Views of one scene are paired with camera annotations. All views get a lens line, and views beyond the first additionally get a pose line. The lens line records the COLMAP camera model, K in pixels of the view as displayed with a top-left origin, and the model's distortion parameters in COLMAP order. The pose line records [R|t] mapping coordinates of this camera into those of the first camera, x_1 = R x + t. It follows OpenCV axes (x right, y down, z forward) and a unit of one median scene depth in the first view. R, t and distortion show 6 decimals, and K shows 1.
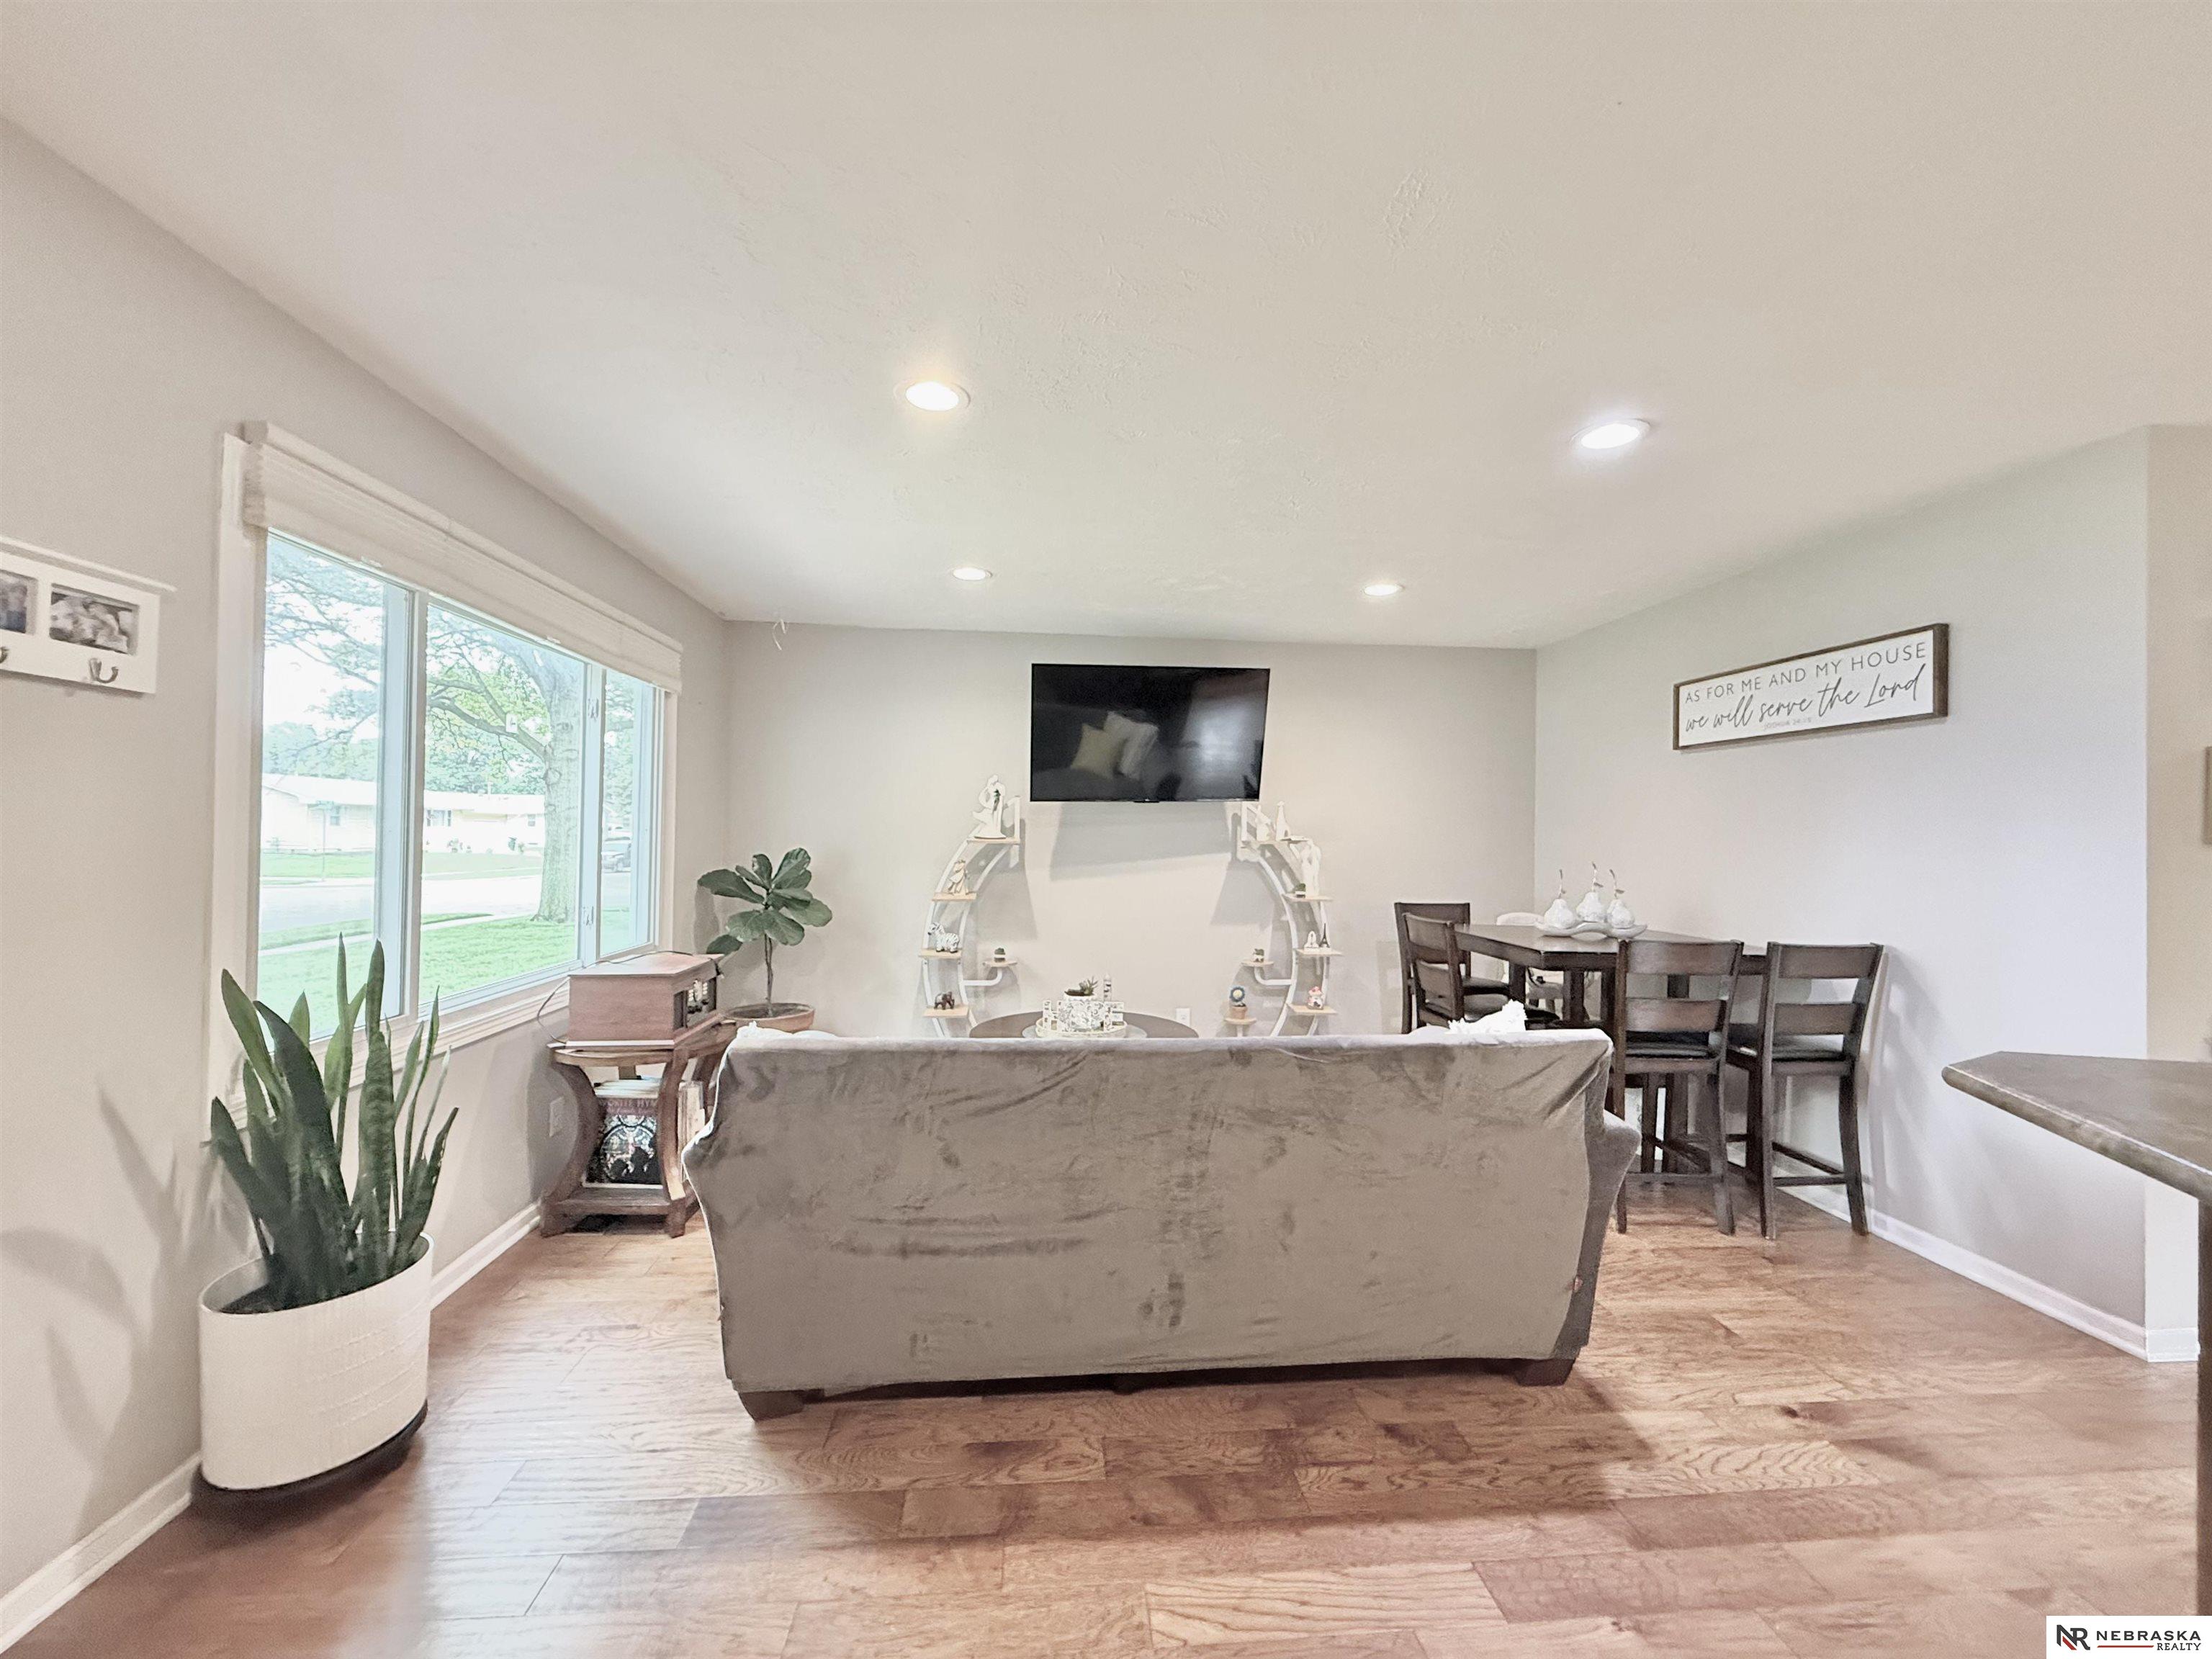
lens RADIAL K [[888.3, 0, 1114.1], [0, 888.3, 828.3], [0, 0, 1]] dist [0.001050, 0.000272]
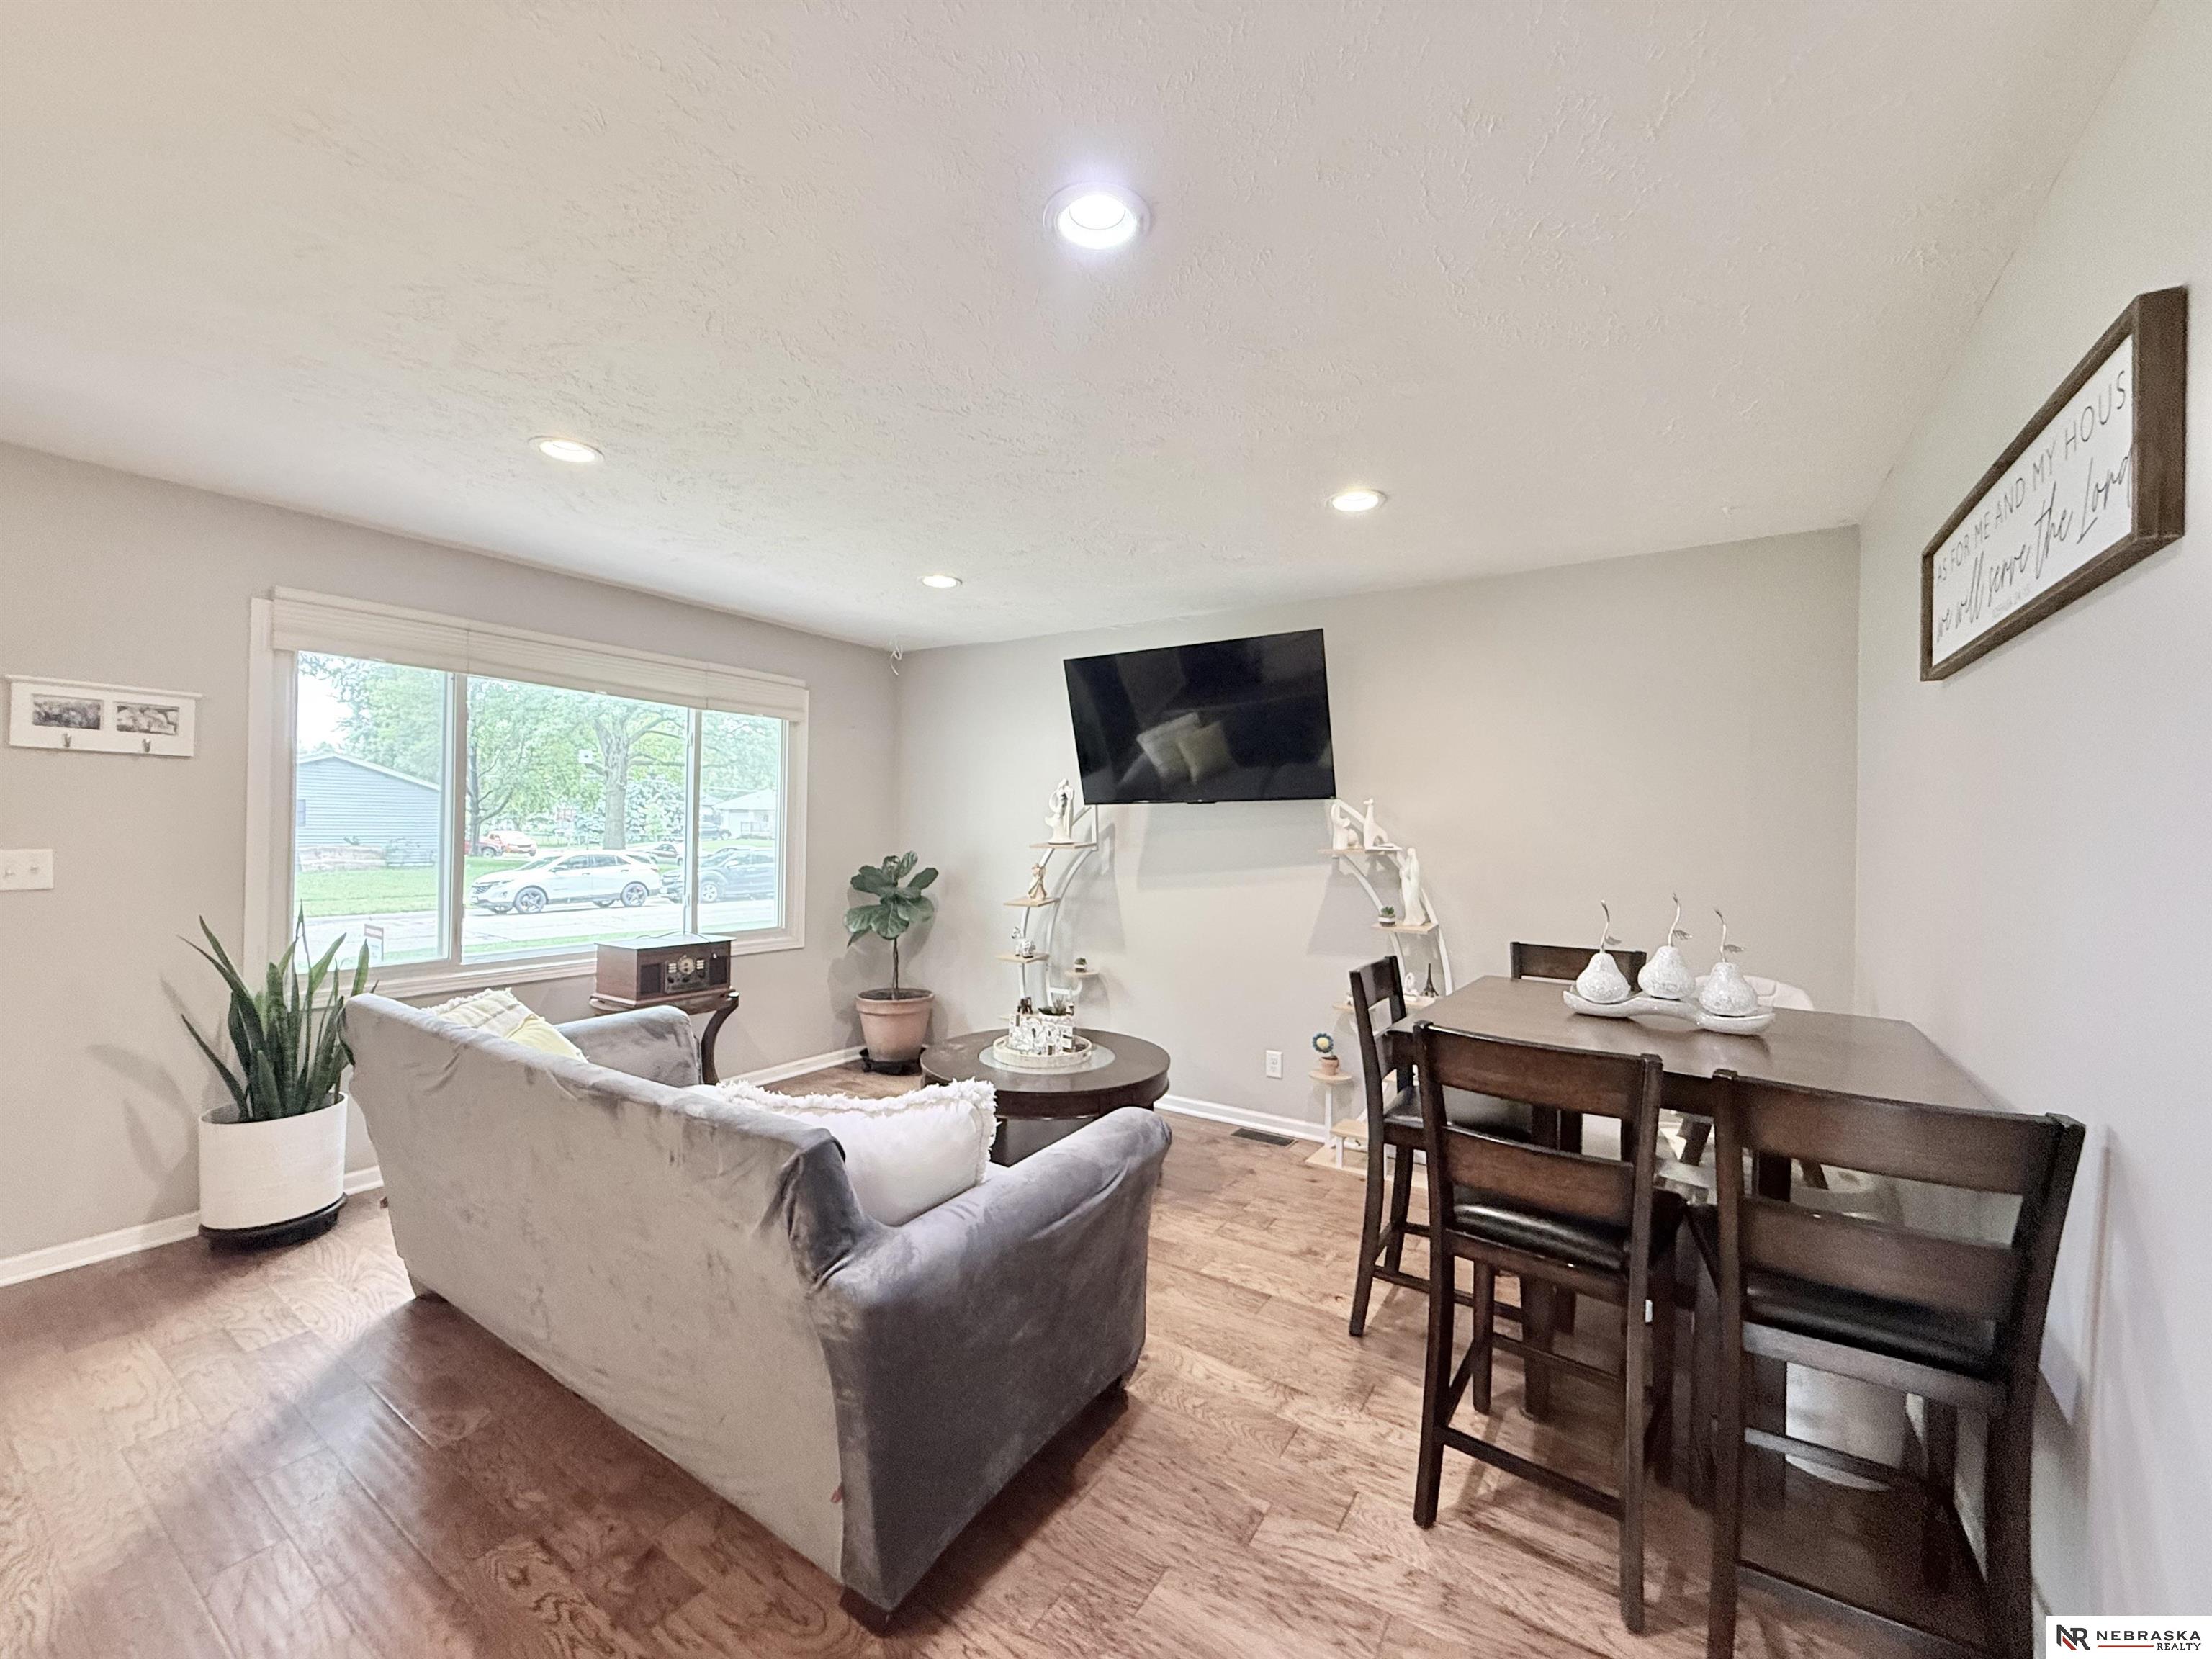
lens RADIAL K [[888.3, 0, 1102.3], [0, 888.3, 829.8], [0, 0, 1]] dist [0.001050, 0.000272]
pose [[0.781298, -0.000485, -0.624158, 0.758209], [-0.001883, 0.999993, -0.003135, -0.002085], [0.624156, 0.003625, 0.781292, 0.398595]]
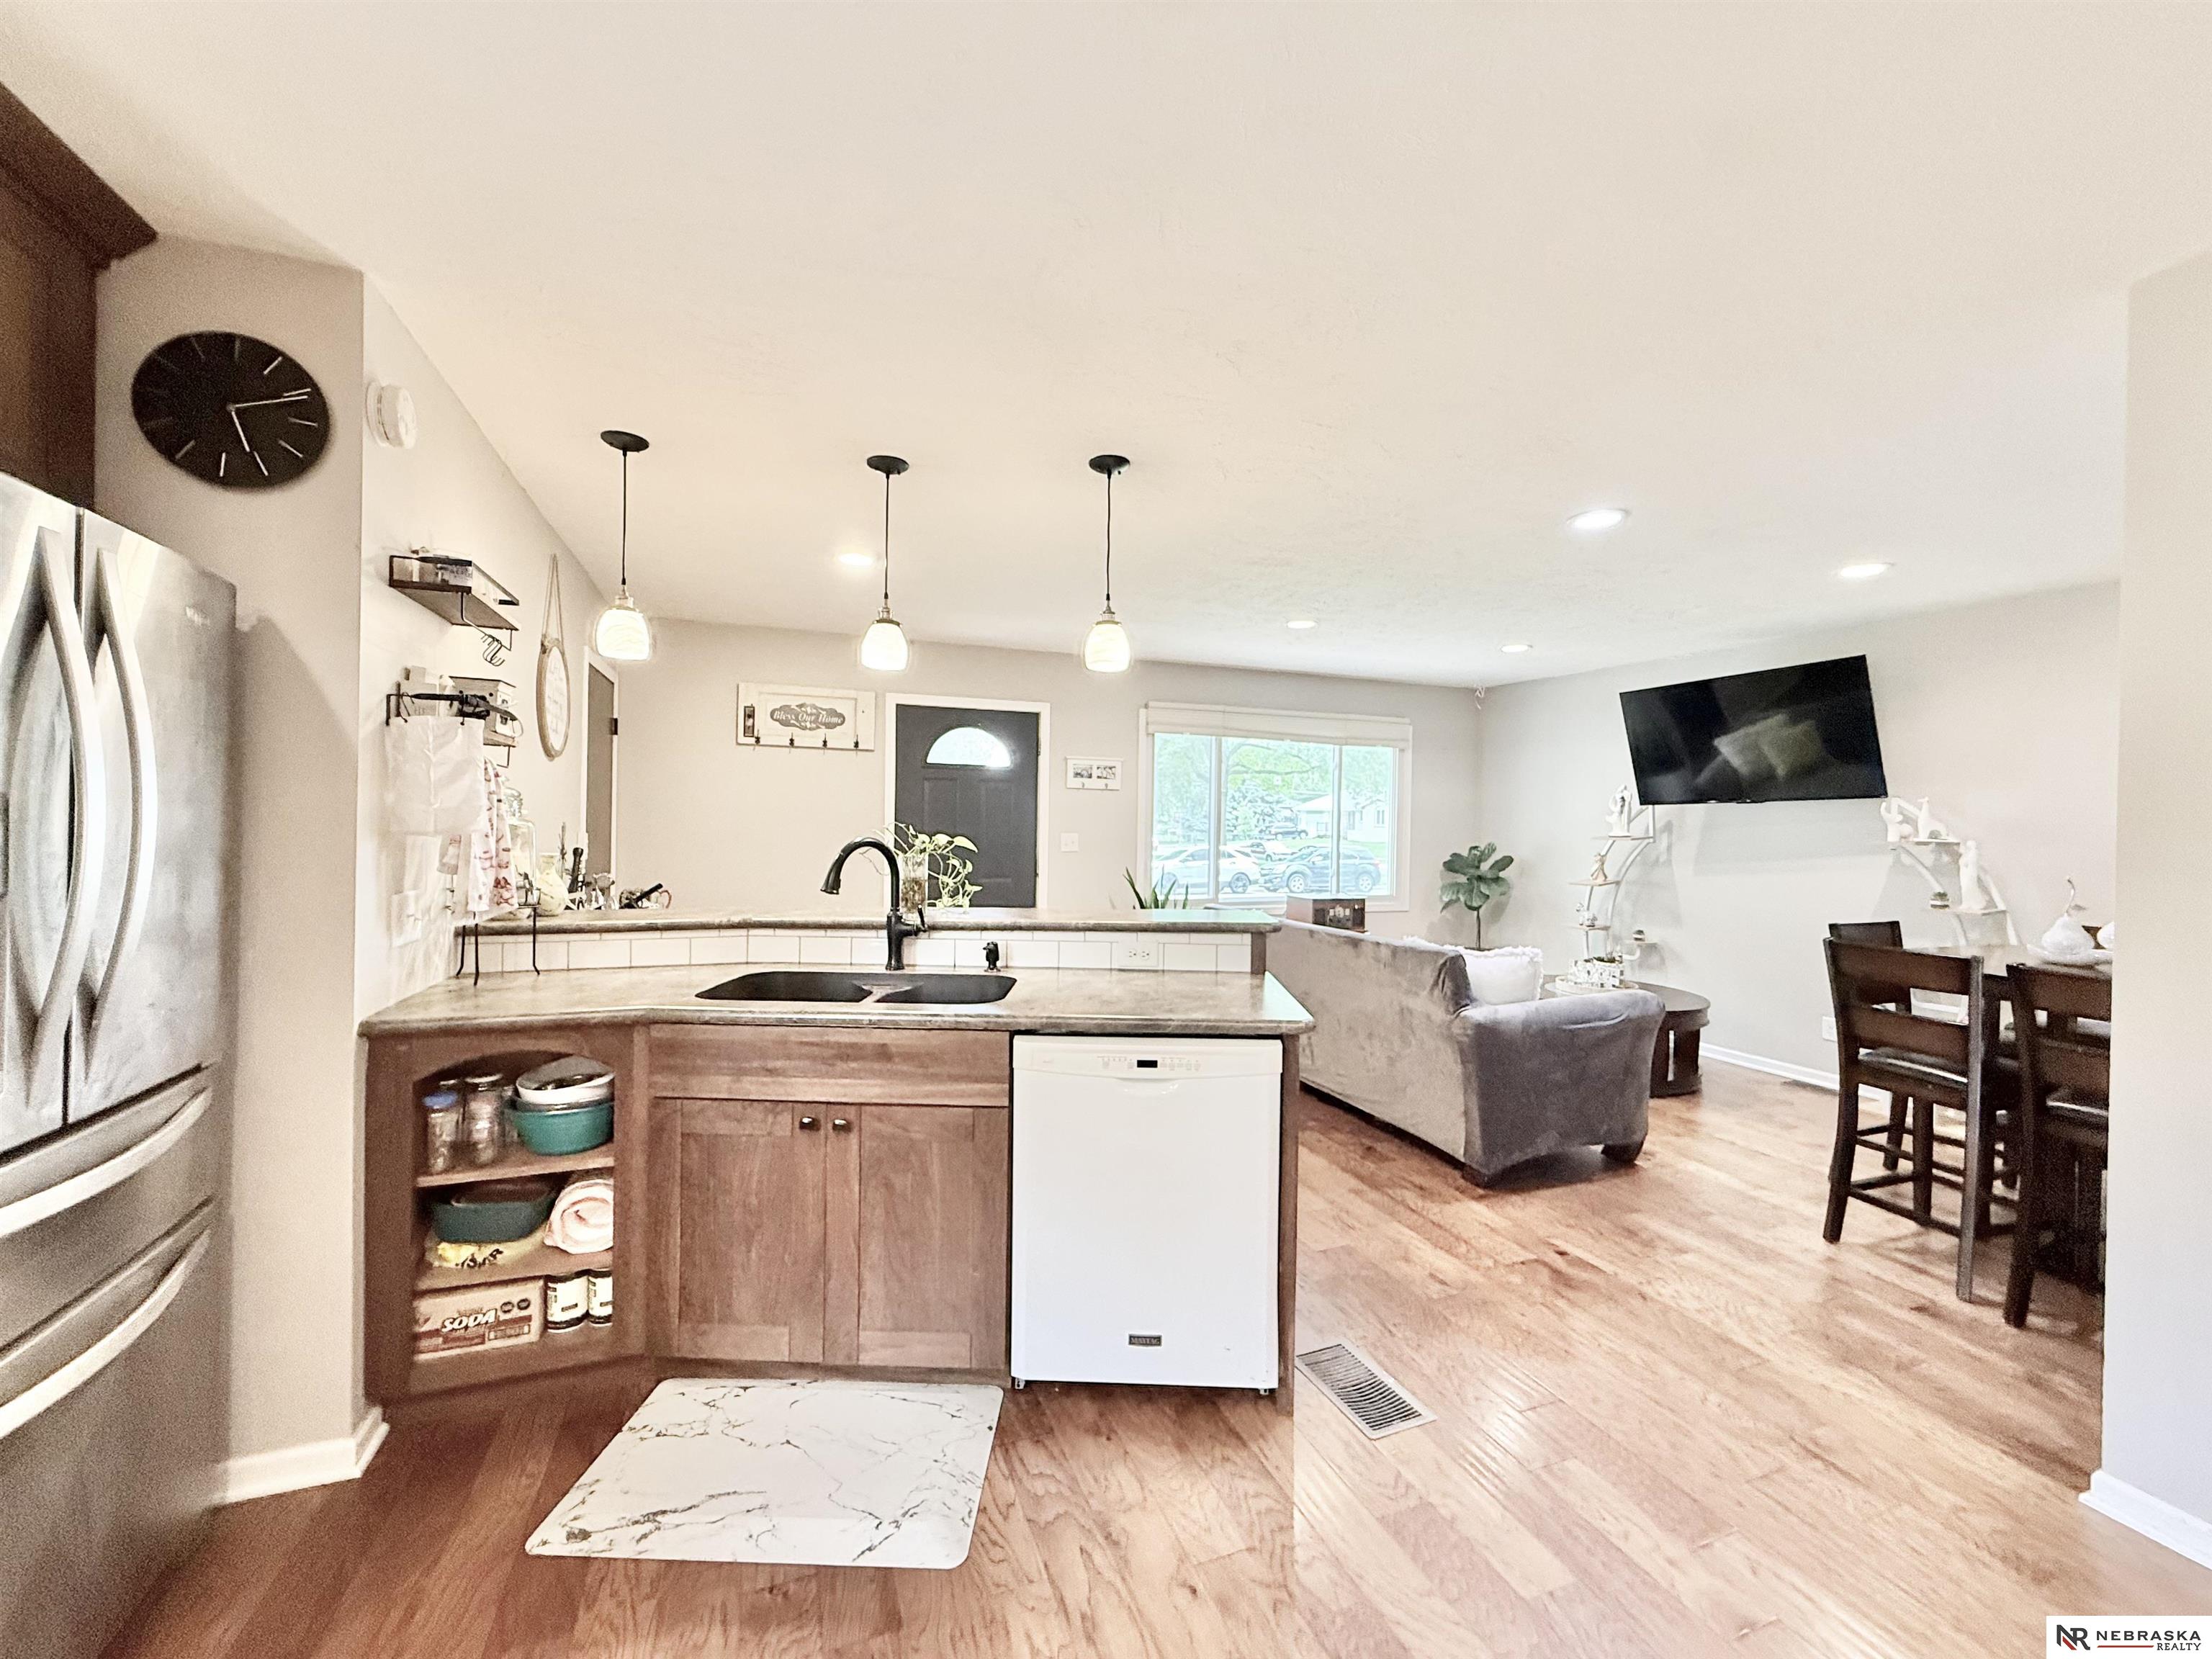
lens RADIAL K [[888.3, 0, 1096.8], [0, 888.3, 831.4], [0, 0, 1]] dist [0.001050, 0.000272]
pose [[0.269909, 0.001407, -0.962885, 1.267253], [-0.004786, 0.999989, 0.000120, 0.010600], [0.962874, 0.004576, 0.269912, -0.036319]]
